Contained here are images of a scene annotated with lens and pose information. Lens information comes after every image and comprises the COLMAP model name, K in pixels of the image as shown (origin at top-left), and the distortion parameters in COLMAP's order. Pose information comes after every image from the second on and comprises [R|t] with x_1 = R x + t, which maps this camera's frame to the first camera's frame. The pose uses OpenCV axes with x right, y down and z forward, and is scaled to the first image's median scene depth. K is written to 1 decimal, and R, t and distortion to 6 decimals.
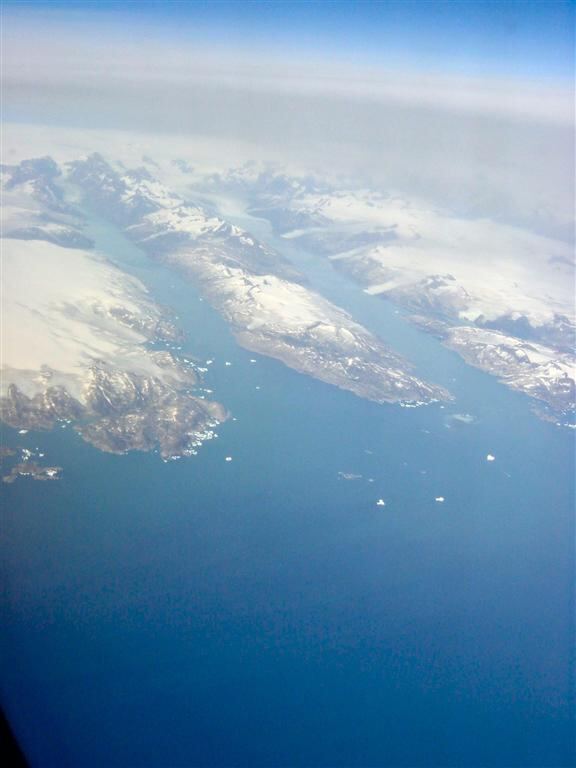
lens RADIAL K [[967.5, 0, 297.5], [0, 967.5, 386.1], [0, 0, 1]] dist [-0.078244, -0.026602]
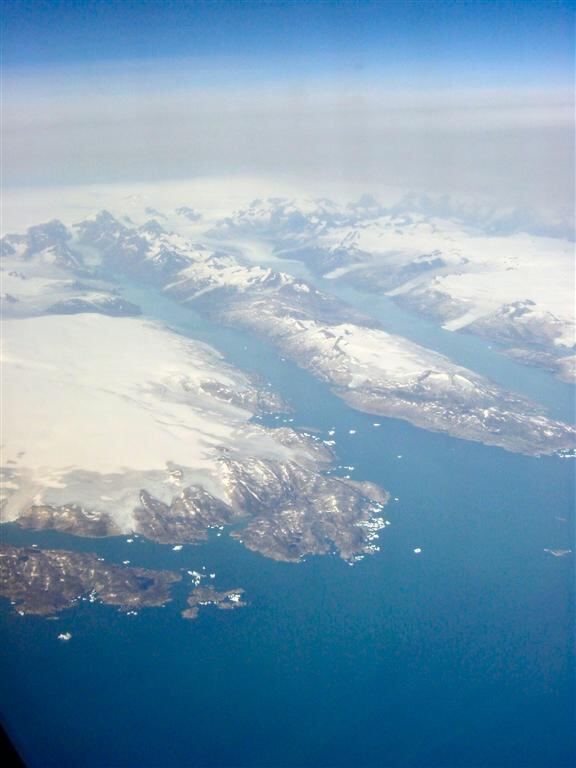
lens RADIAL K [[974.0, 0, 288.0], [0, 974.0, 384.0], [0, 0, 1]] dist [-0.095968, 0.009503]
pose [[0.992943, -0.117845, 0.013301, -0.124168], [0.118210, 0.992497, -0.031231, -0.041352], [-0.009521, 0.032583, 0.999424, 0.082909]]
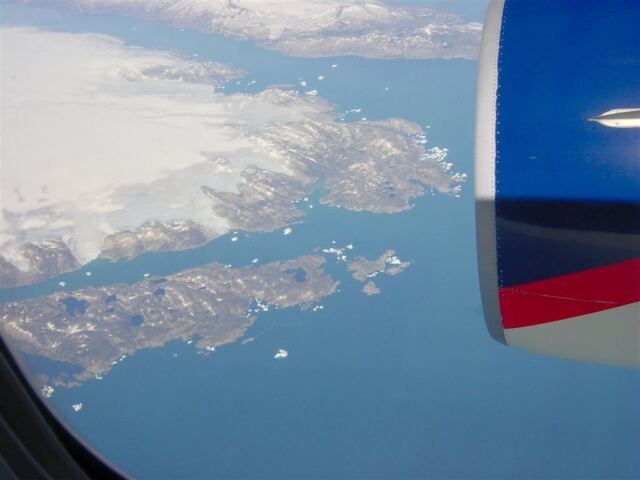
lens RADIAL K [[811.7, 0, 267.5], [0, 811.7, 242.5], [0, 0, 1]] dist [-0.095968, 0.009503]
pose [[0.885210, -0.410855, 0.218177, -0.318537], [0.348072, 0.896134, 0.275300, -0.102217], [-0.308624, -0.167757, 0.936274, 0.225654]]
